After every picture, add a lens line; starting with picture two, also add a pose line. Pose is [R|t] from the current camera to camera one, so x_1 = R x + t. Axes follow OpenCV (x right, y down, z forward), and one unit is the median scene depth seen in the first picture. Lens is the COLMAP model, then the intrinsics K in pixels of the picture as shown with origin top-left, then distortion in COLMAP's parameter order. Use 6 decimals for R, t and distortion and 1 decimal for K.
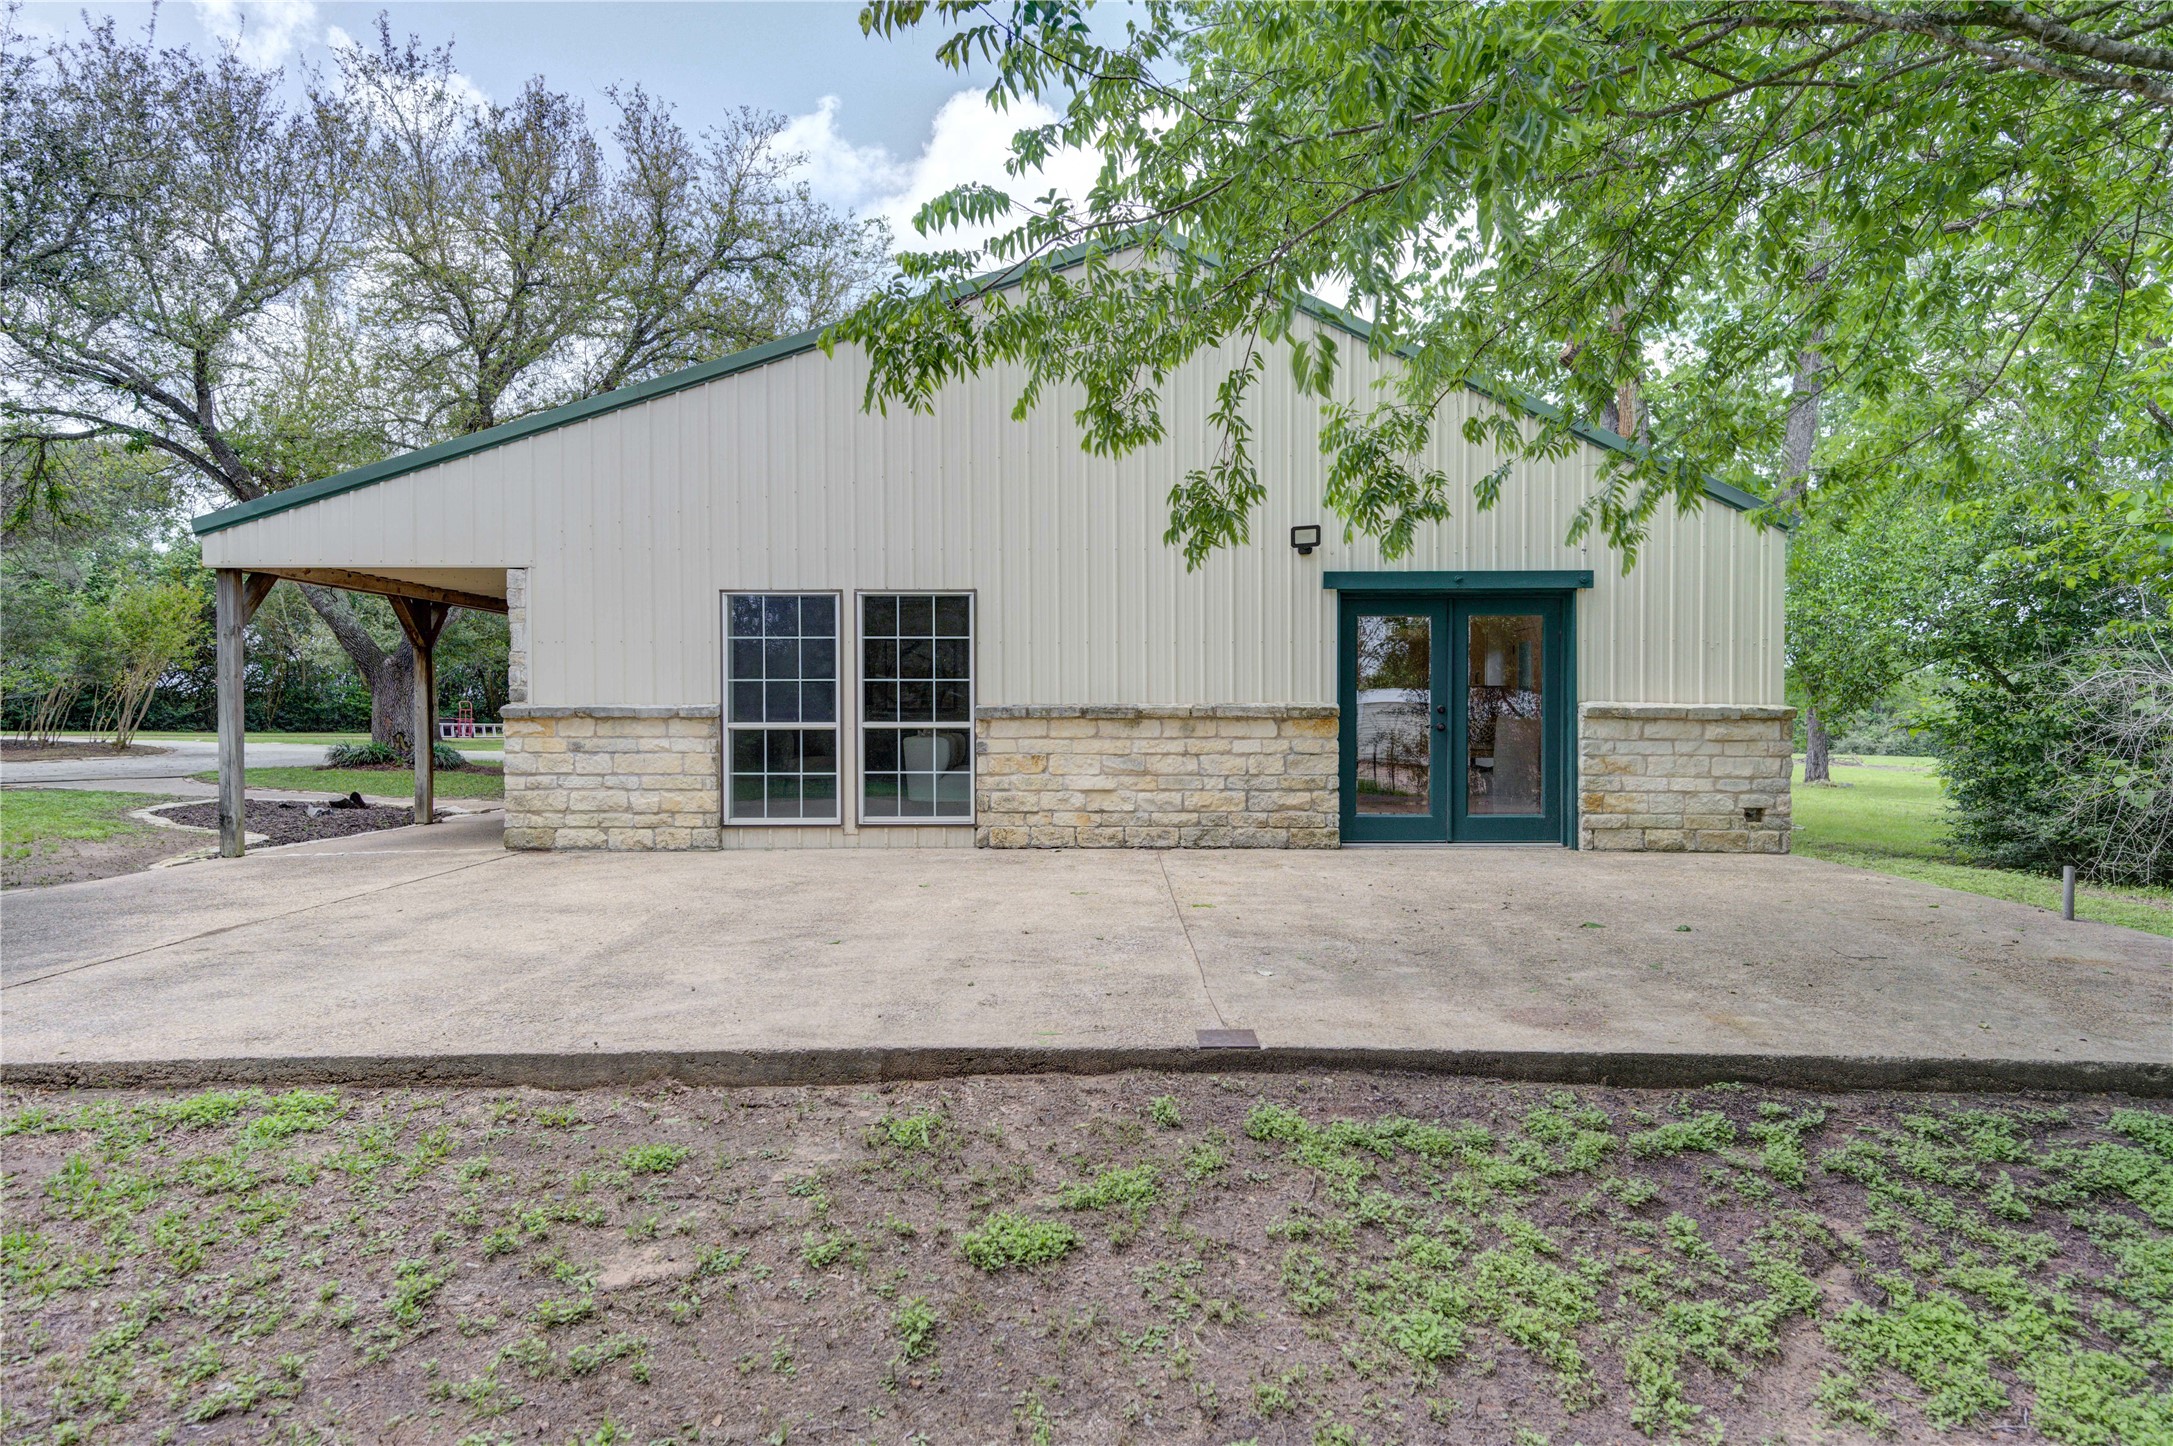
lens RADIAL K [[1350.2, 0, 1087.6], [0, 1350.2, 715.3], [0, 0, 1]] dist [0.047825, 0.000945]
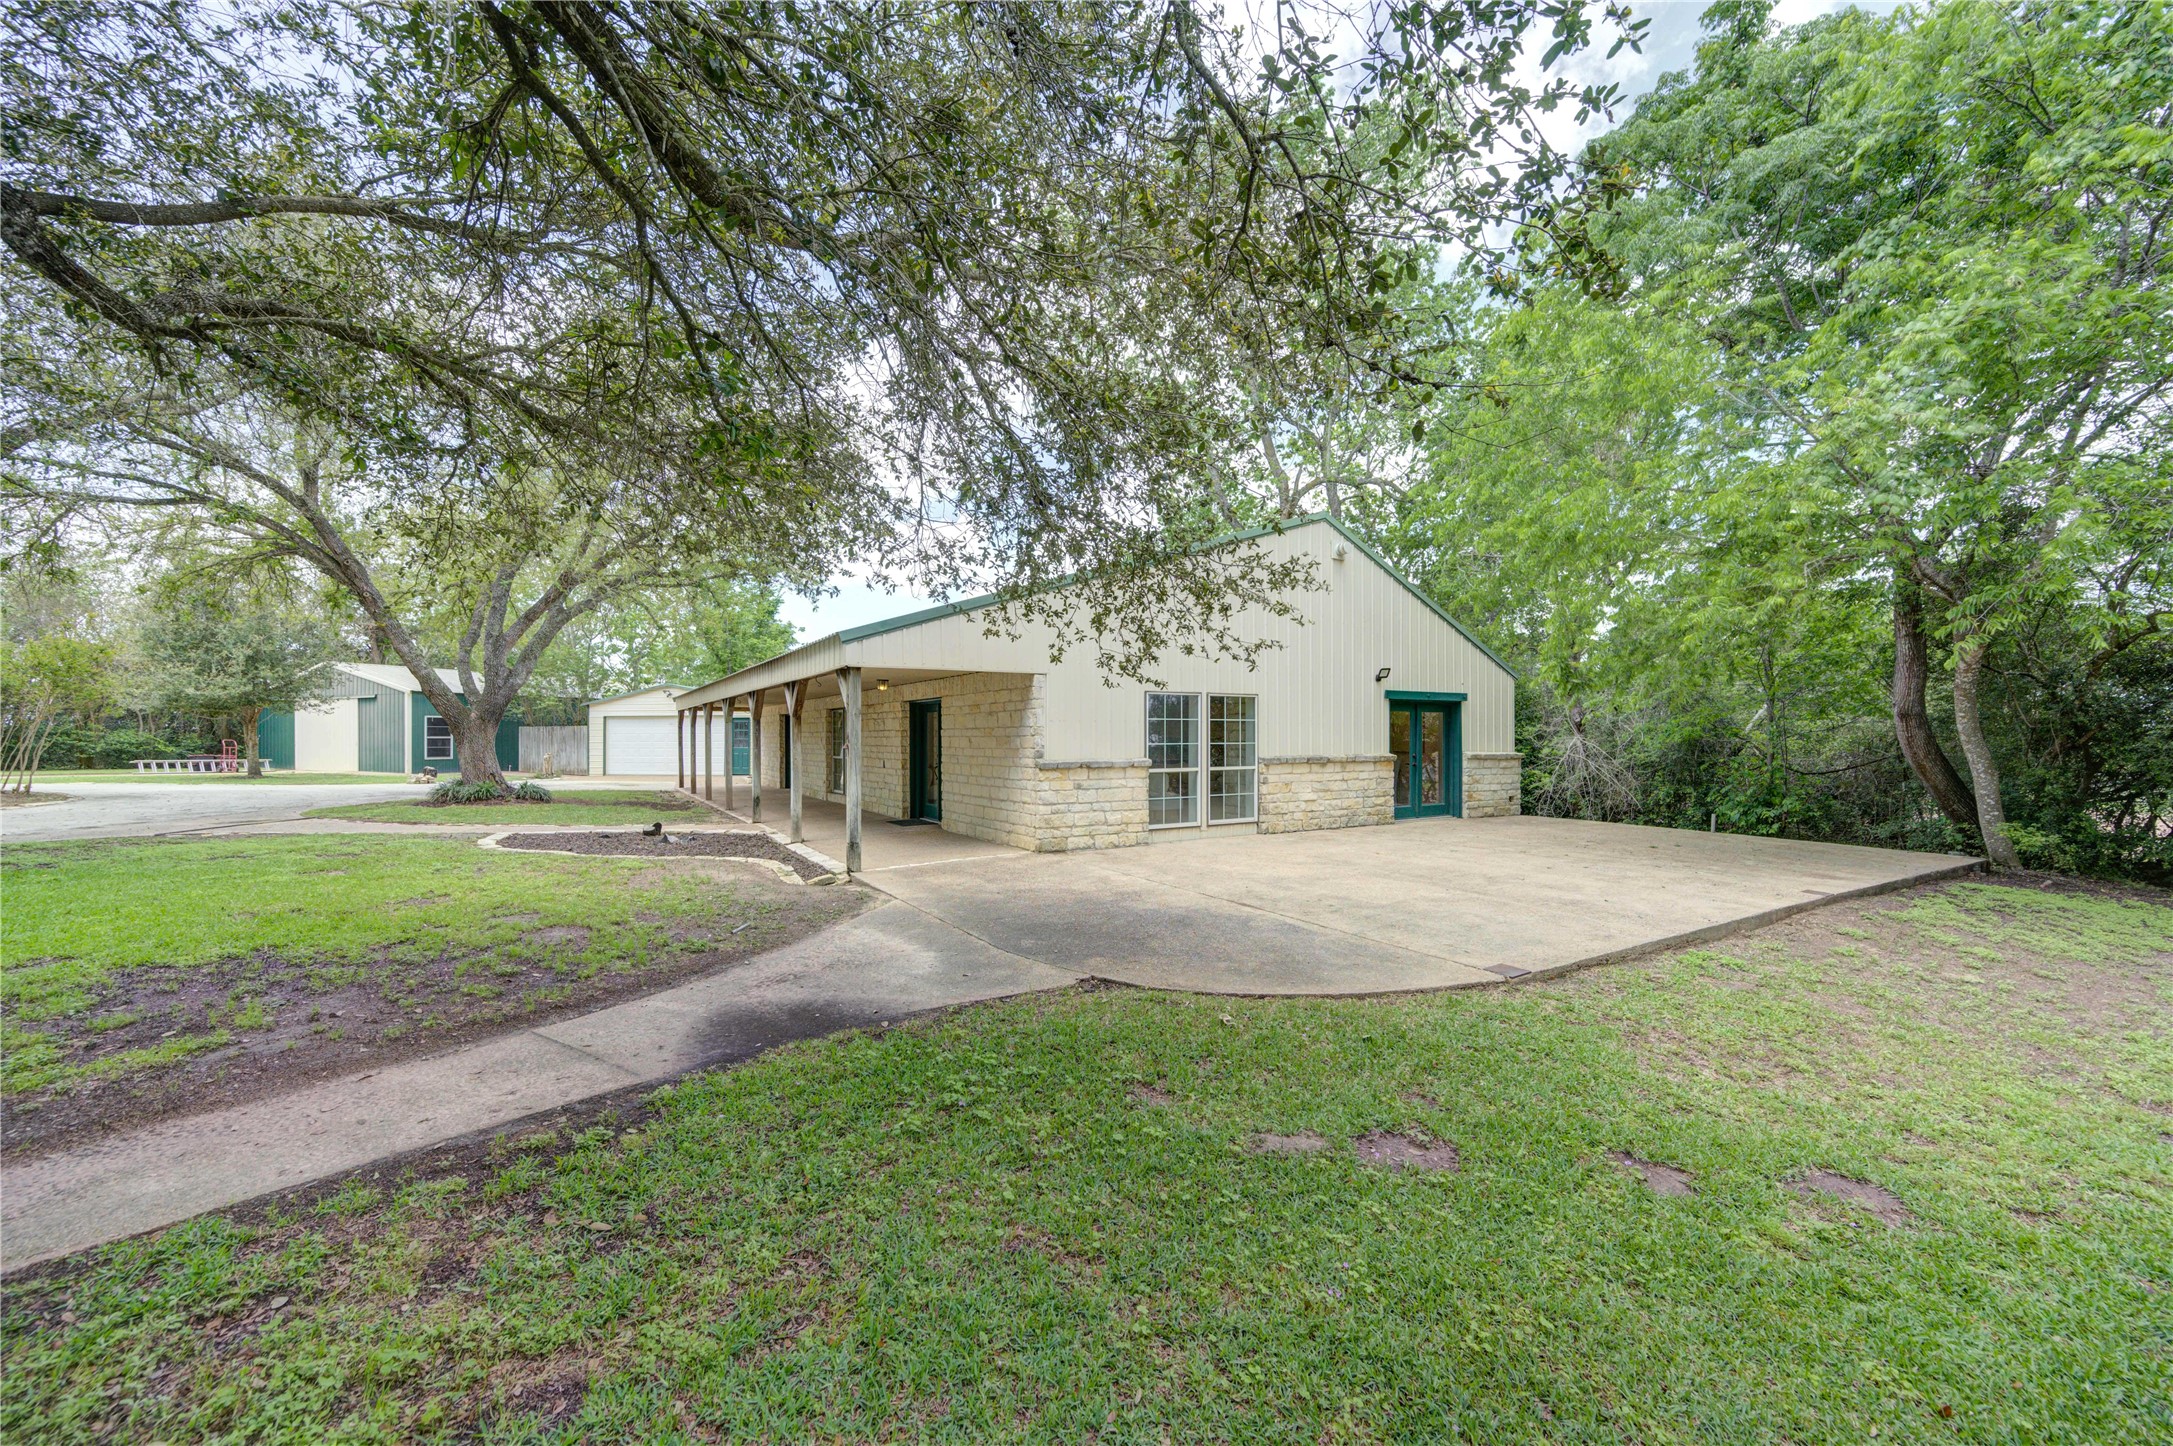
lens RADIAL K [[842.7, 0, 1087.4], [0, 842.7, 734.2], [0, 0, 1]] dist [0.003347, -0.000732]
pose [[0.854250, 0.001038, 0.519861, -0.879517], [0.004756, 0.999941, -0.009812, -0.028284], [-0.519841, 0.010854, 0.854194, 0.138828]]
